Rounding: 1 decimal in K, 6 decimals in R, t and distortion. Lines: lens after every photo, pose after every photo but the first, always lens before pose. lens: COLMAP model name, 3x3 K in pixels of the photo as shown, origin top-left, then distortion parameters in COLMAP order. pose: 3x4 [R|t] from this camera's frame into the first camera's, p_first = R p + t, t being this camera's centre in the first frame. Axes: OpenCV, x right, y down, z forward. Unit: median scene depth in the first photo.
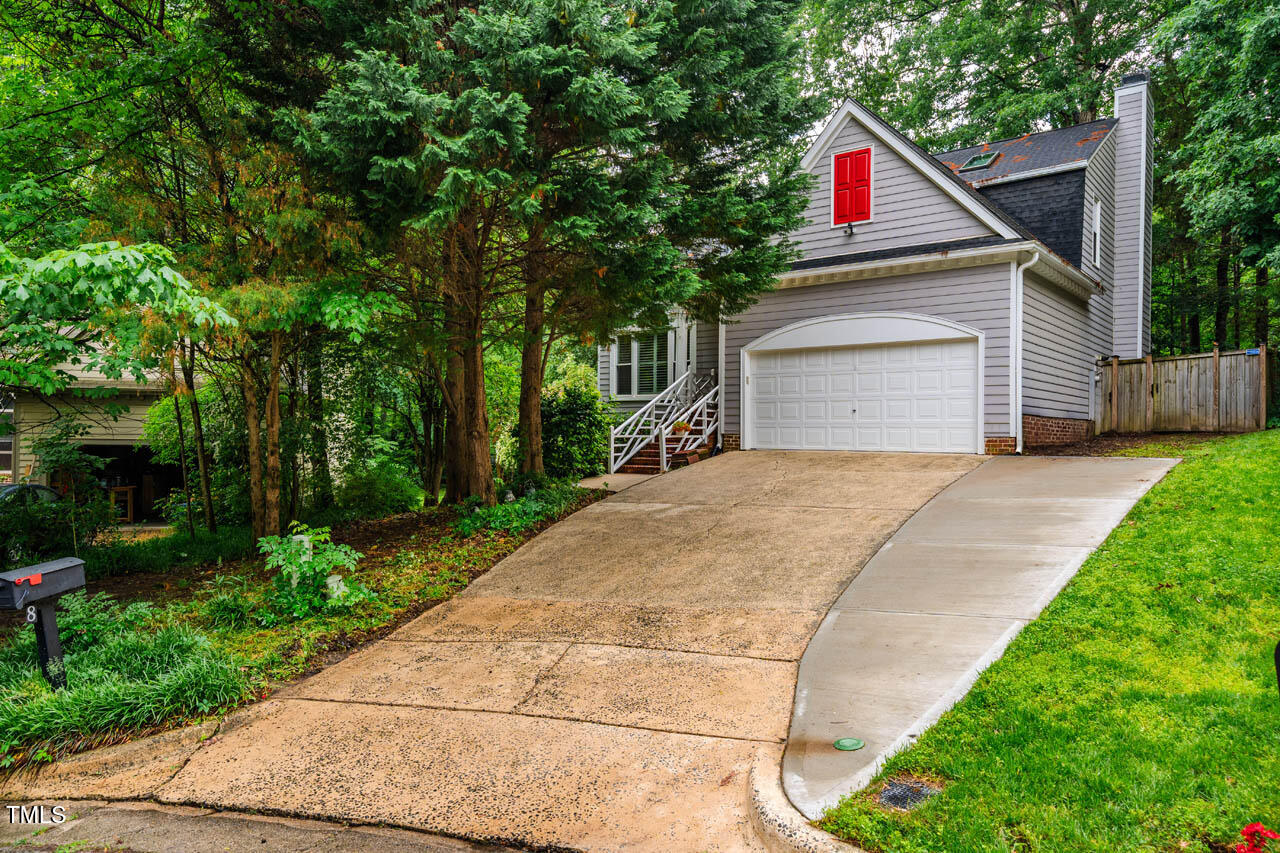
lens RADIAL K [[992.9, 0, 639.0], [0, 992.9, 453.8], [0, 0, 1]] dist [0.000749, 0.002274]
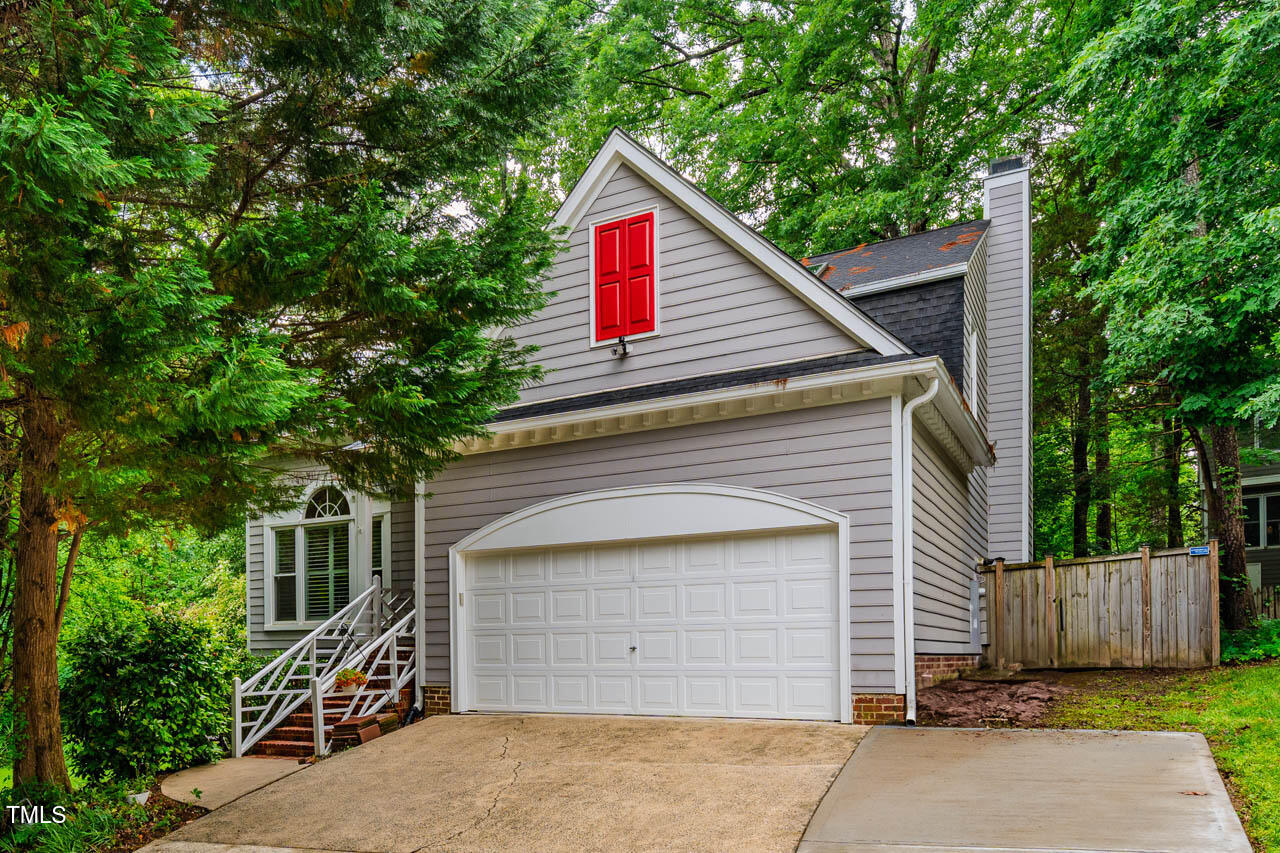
lens RADIAL K [[992.9, 0, 639.0], [0, 992.9, 453.8], [0, 0, 1]] dist [0.000749, 0.002274]
pose [[0.971791, 0.023215, 0.234698, 0.074446], [0.026522, 0.978074, -0.206563, -0.034219], [-0.234347, 0.206960, 0.949868, 0.395400]]
